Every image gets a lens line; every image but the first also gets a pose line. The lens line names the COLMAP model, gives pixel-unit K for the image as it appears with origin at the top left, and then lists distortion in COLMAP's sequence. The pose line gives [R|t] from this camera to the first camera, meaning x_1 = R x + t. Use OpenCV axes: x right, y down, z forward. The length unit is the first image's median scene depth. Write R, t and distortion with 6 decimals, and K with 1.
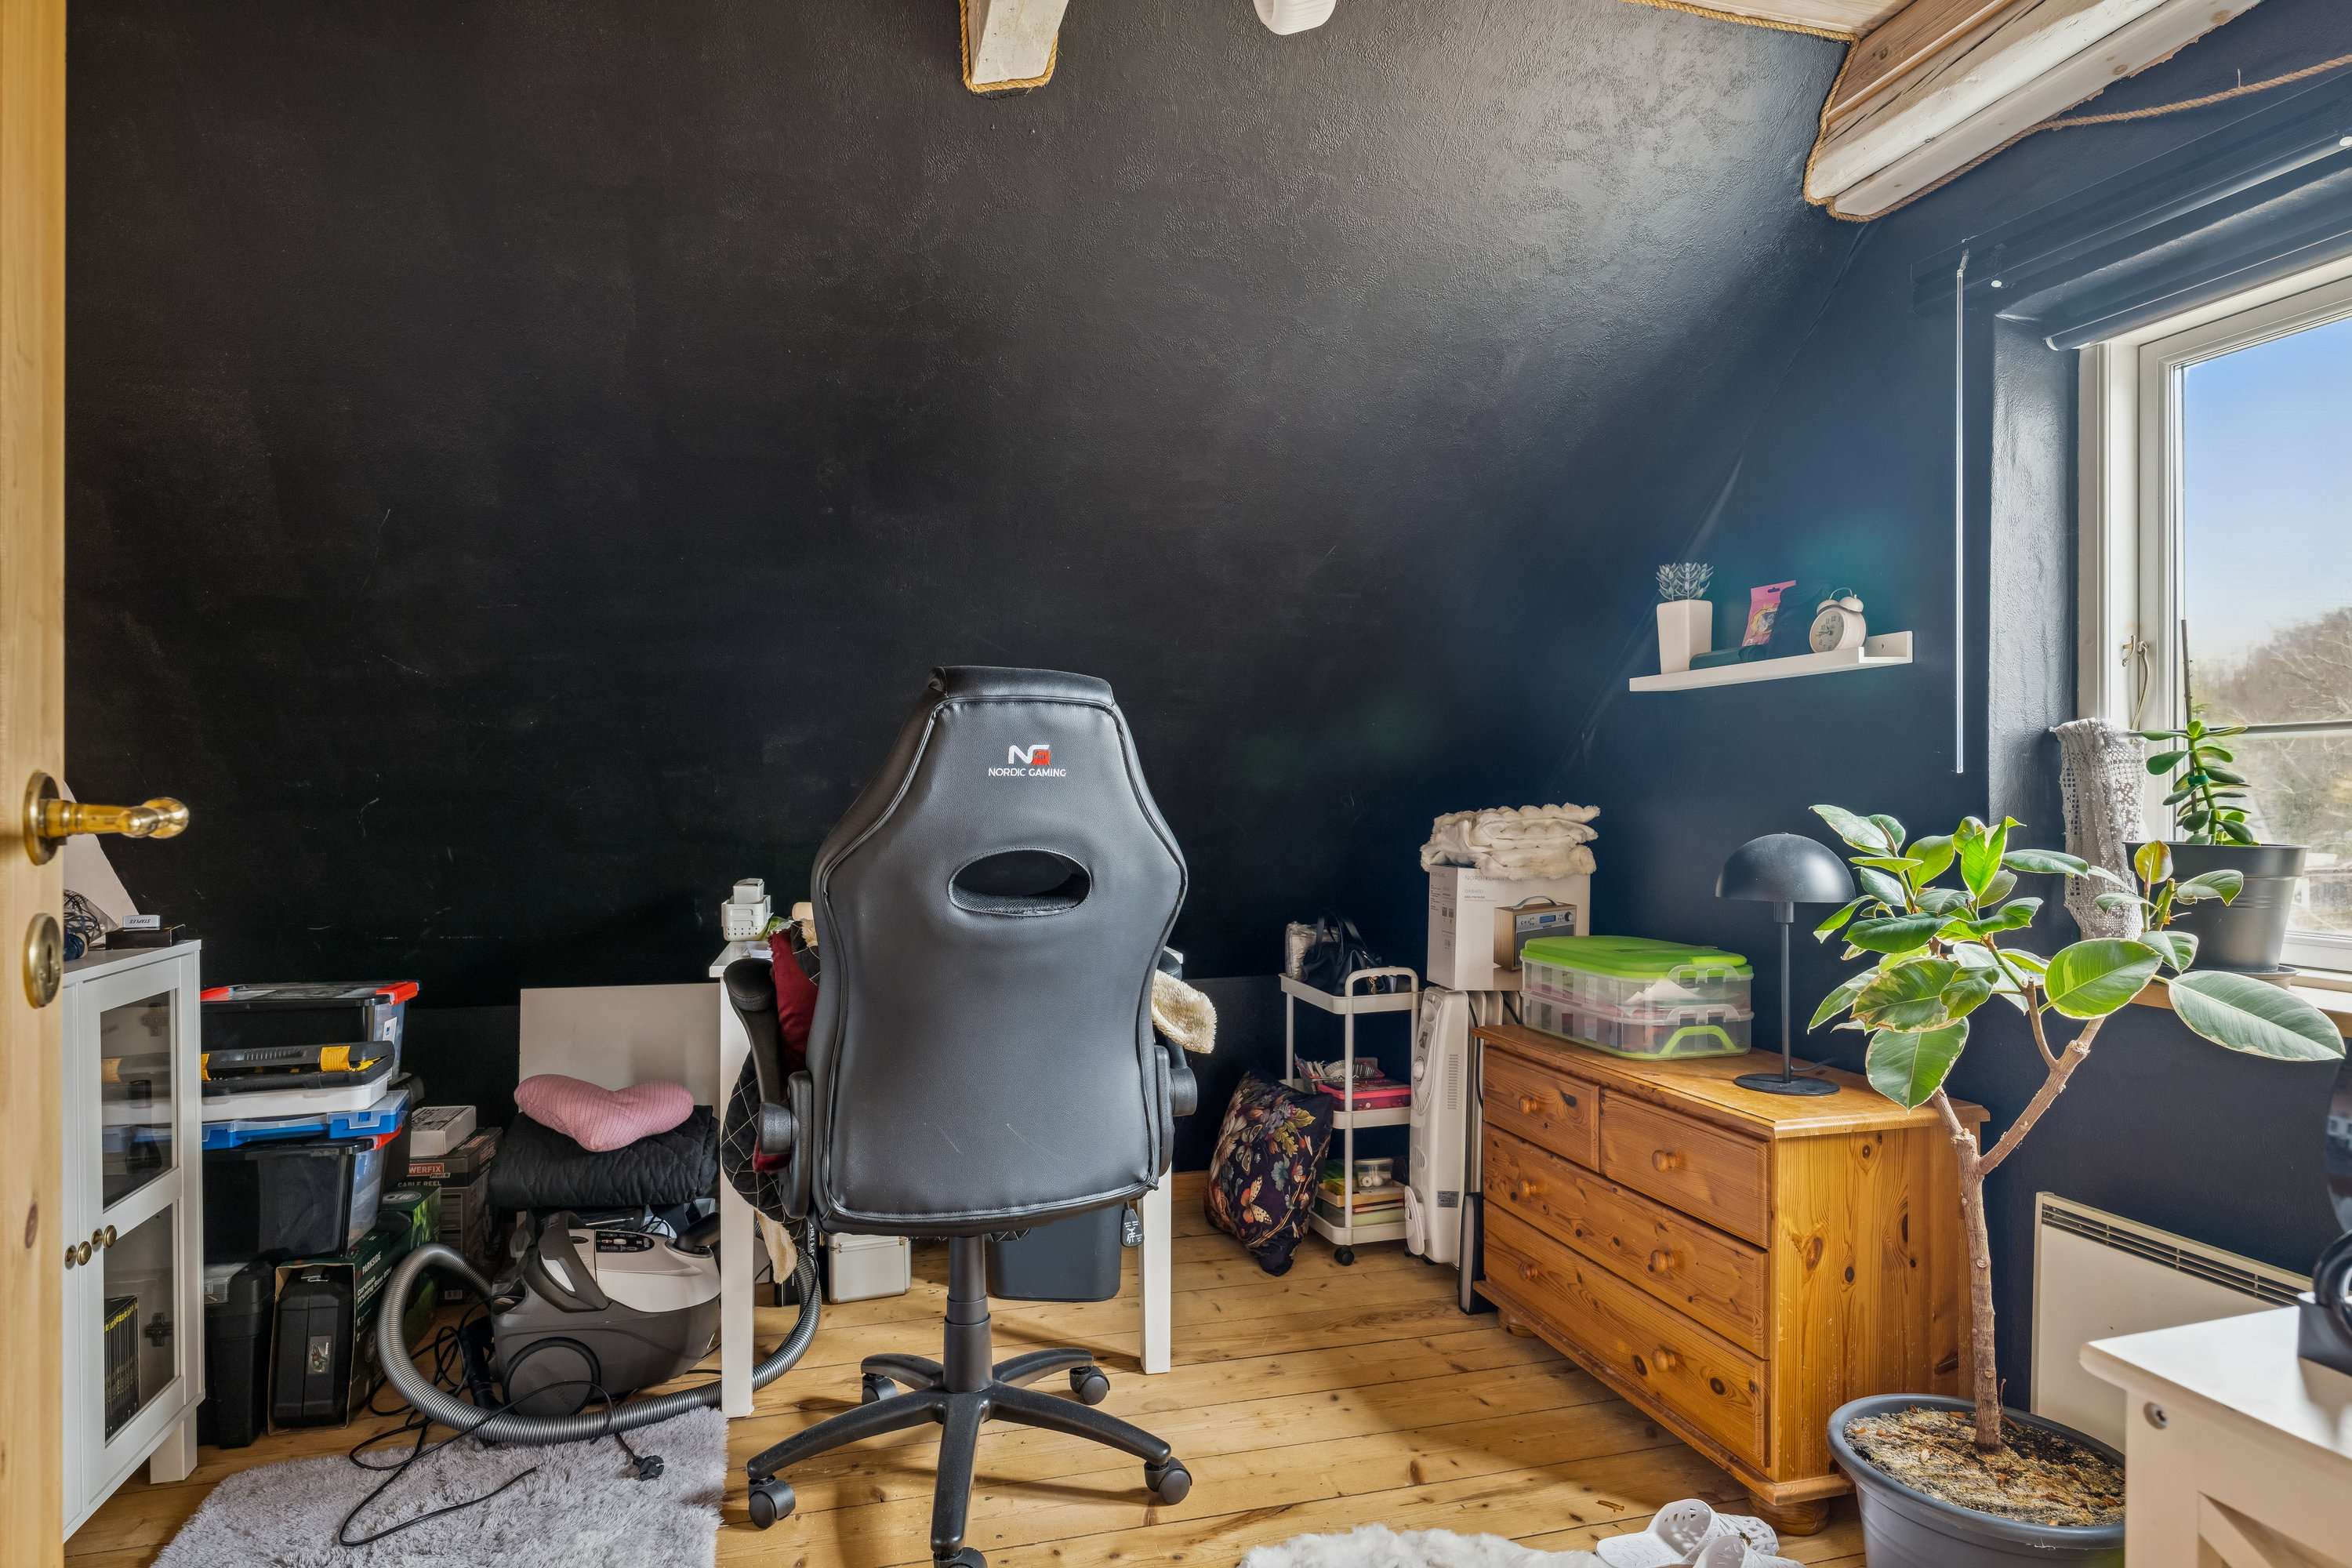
lens RADIAL K [[1308.1, 0, 1174.8], [0, 1308.1, 795.5], [0, 0, 1]] dist [-0.001905, 0.000409]
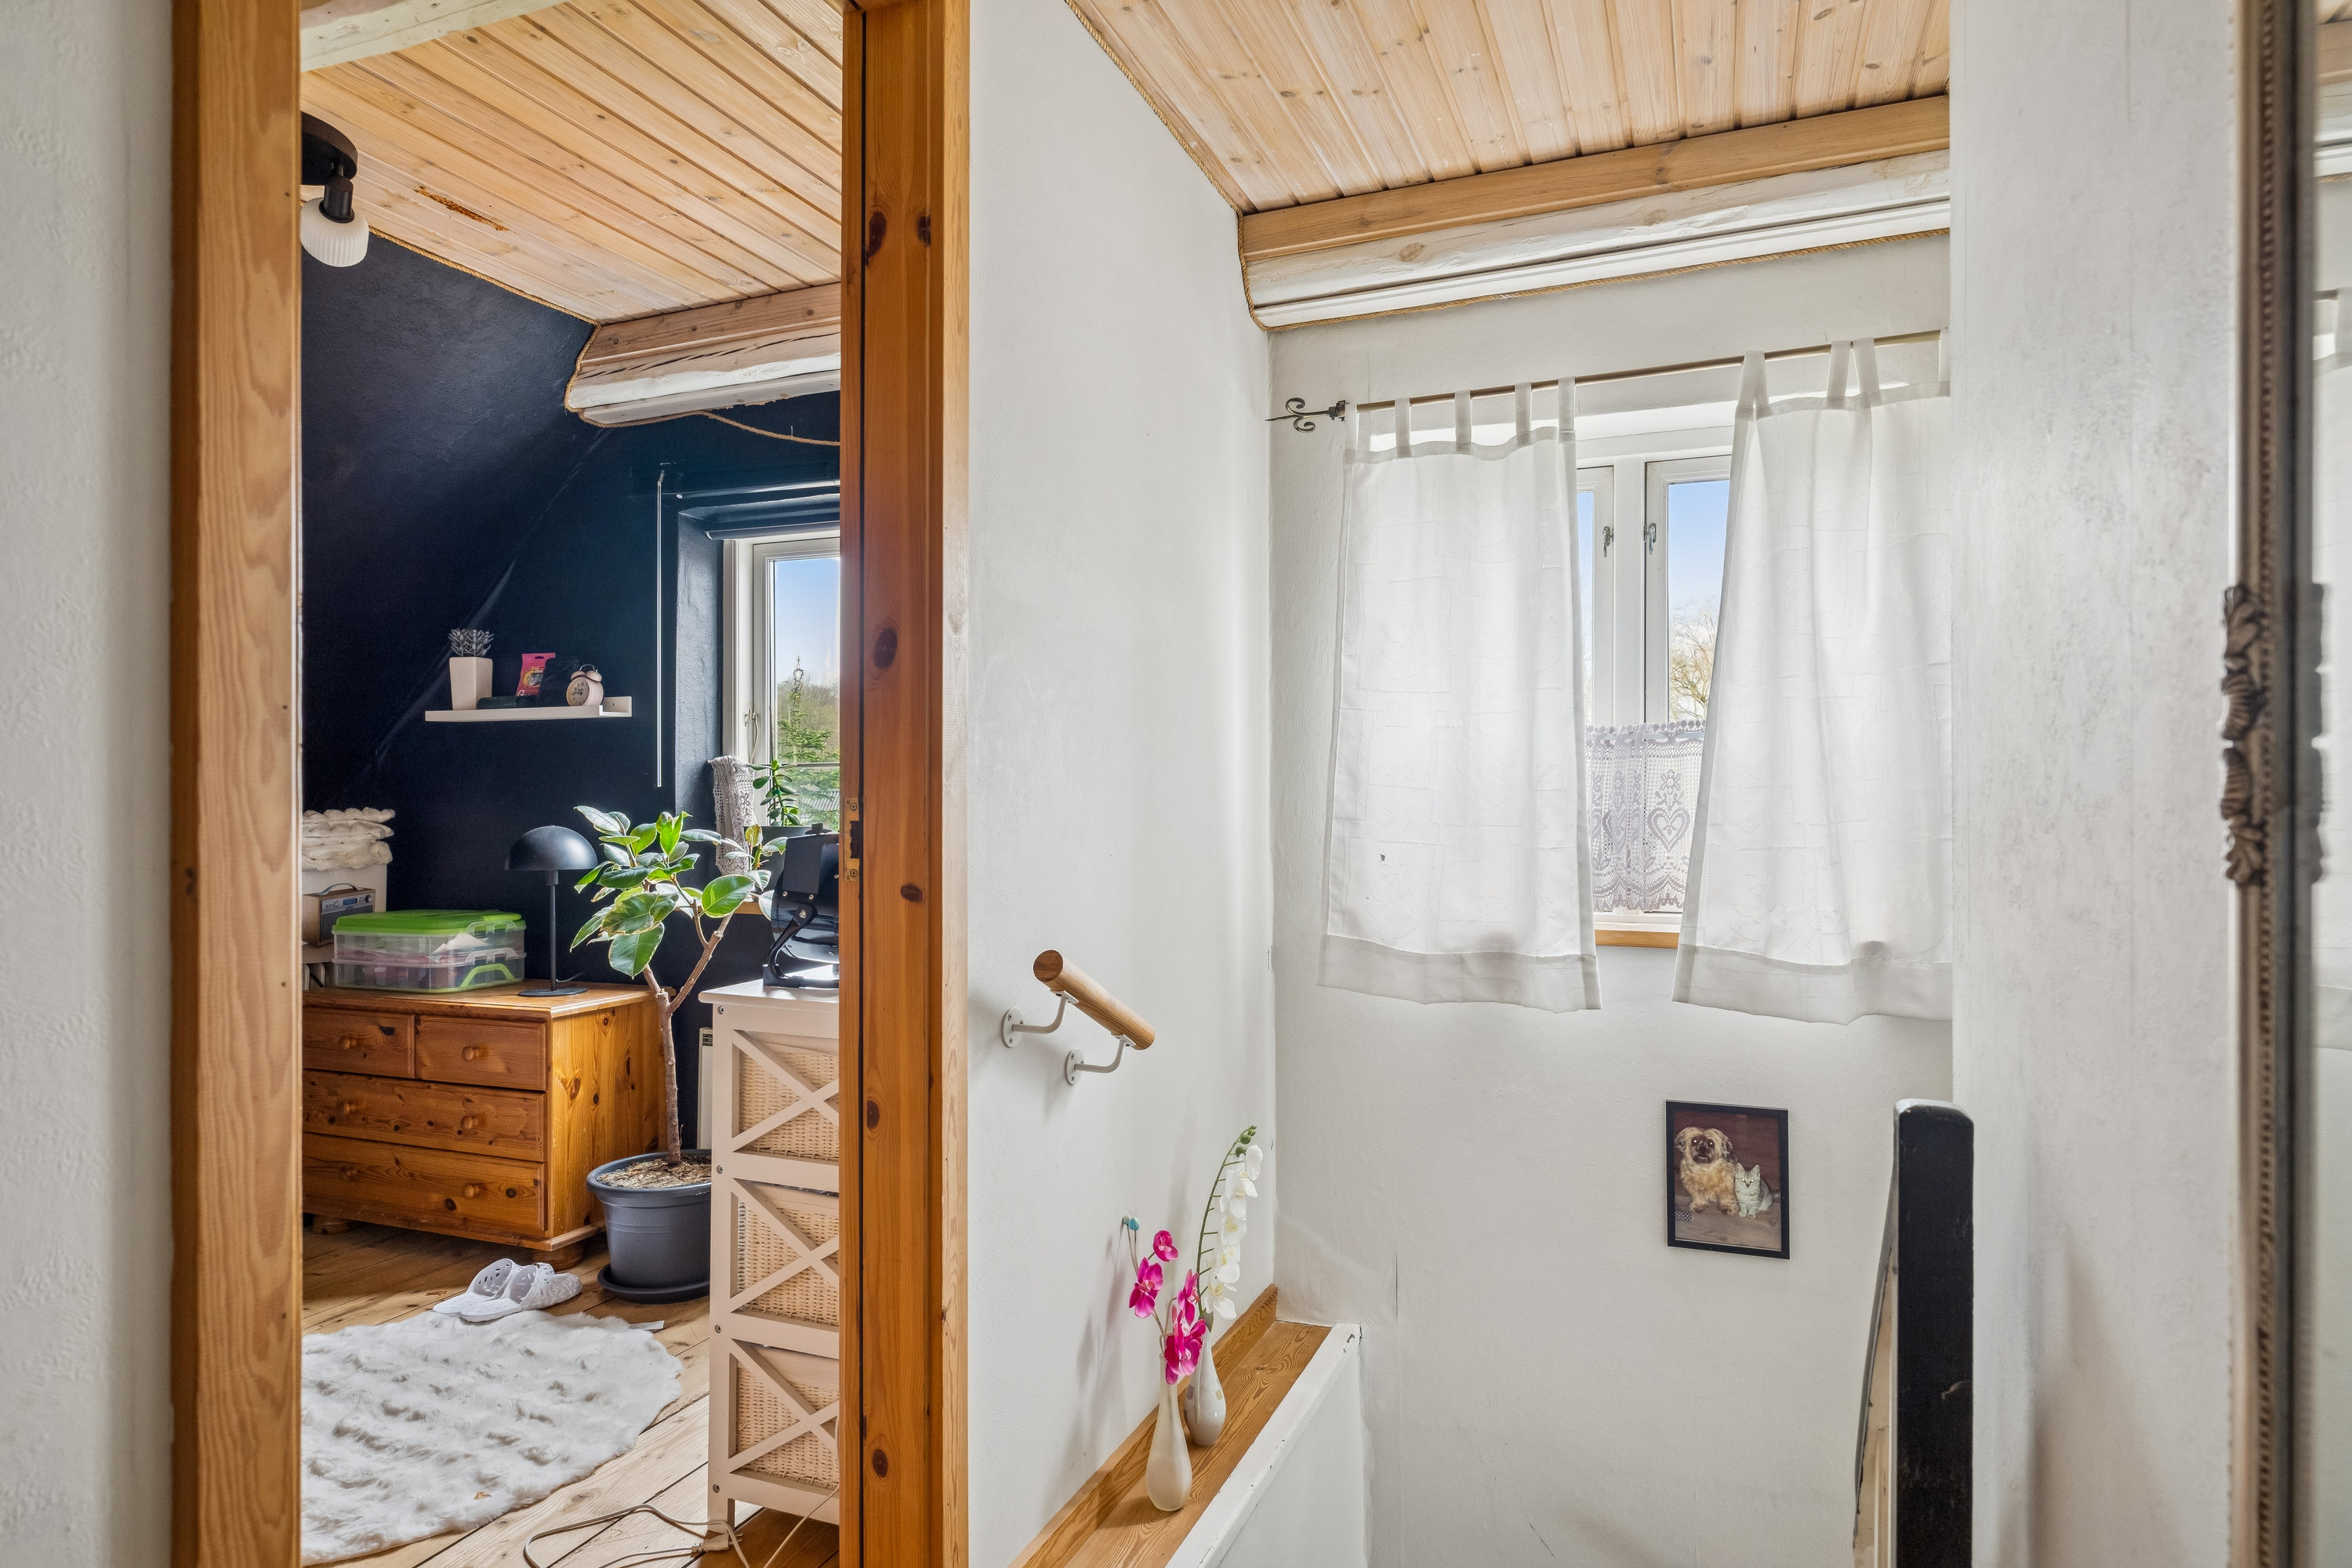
lens RADIAL K [[1308.1, 0, 1174.8], [0, 1308.1, 795.5], [0, 0, 1]] dist [-0.001905, 0.000409]
pose [[0.608065, 0.002253, 0.793884, -0.320414], [0.002094, 0.999988, -0.004442, 0.002505], [-0.793884, 0.004364, 0.608053, -0.530758]]
